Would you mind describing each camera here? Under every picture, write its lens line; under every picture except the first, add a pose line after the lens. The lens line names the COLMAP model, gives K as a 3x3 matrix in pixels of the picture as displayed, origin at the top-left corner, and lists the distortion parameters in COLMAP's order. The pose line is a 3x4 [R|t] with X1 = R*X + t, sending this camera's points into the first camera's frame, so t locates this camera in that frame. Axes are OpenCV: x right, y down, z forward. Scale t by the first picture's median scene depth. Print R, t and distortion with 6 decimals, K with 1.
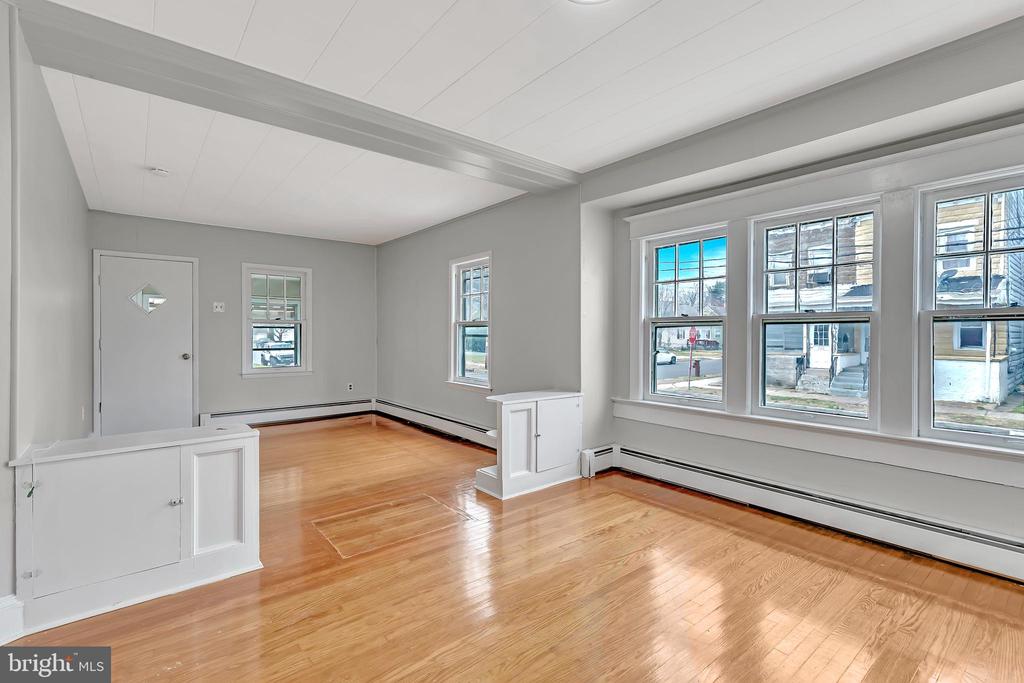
lens RADIAL K [[466.4, 0, 515.6], [0, 466.4, 339.8], [0, 0, 1]] dist [0.002205, 0.000203]
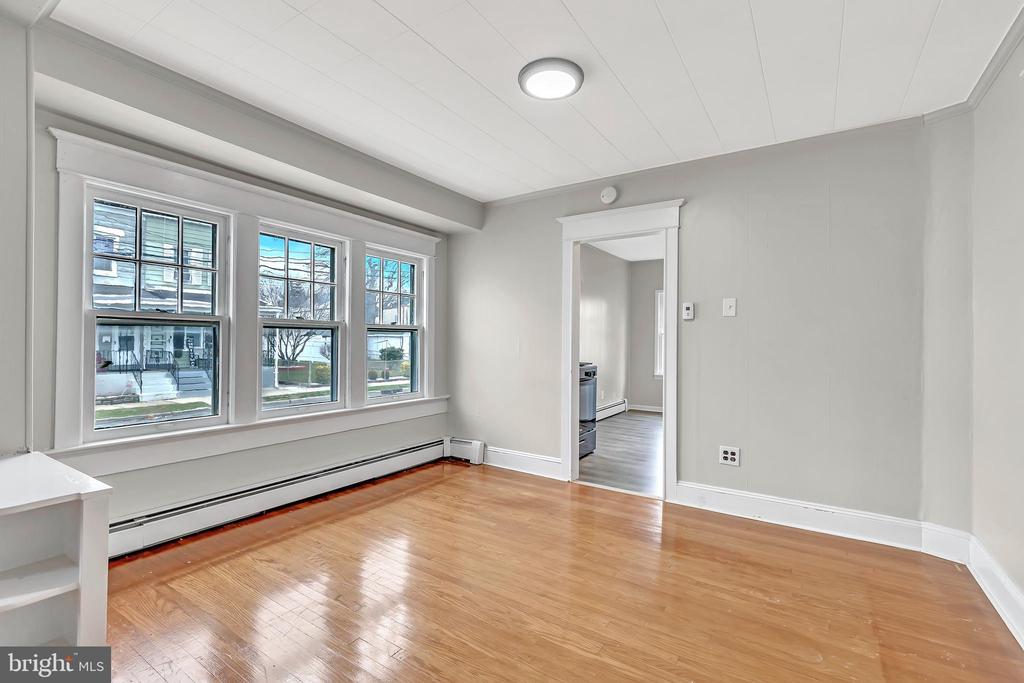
lens RADIAL K [[466.4, 0, 514.5], [0, 466.4, 339.2], [0, 0, 1]] dist [0.002205, 0.000203]
pose [[-0.304081, -0.000992, 0.952646, -0.630073], [0.002043, 0.999996, 0.001694, -0.009610], [-0.952644, 0.002461, -0.304078, 0.848693]]
